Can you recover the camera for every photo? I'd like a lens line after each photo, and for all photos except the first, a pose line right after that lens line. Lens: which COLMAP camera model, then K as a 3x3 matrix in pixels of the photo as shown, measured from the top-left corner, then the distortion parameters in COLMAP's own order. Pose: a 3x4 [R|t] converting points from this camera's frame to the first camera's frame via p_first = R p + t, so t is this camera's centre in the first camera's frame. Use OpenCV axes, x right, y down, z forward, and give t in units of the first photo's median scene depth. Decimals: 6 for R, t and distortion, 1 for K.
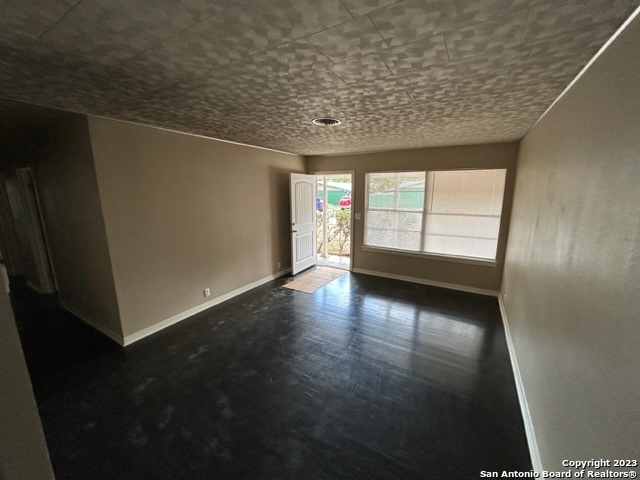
lens RADIAL K [[258.3, 0, 320.0], [0, 258.3, 240.0], [0, 0, 1]] dist [0.002983, 0.000284]
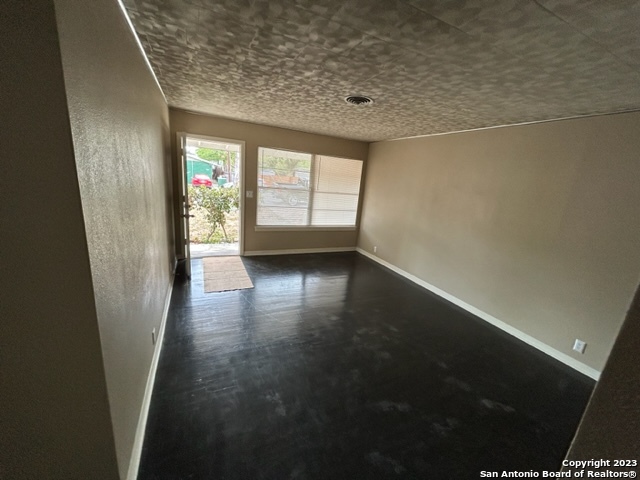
lens RADIAL K [[258.2, 0, 320.0], [0, 258.2, 240.0], [0, 0, 1]] dist [-0.001854, -0.000248]
pose [[0.555559, -0.145882, 0.818579, -0.546419], [0.073097, 0.989246, 0.126687, -0.034012], [-0.828258, -0.010546, 0.560248, 0.330293]]
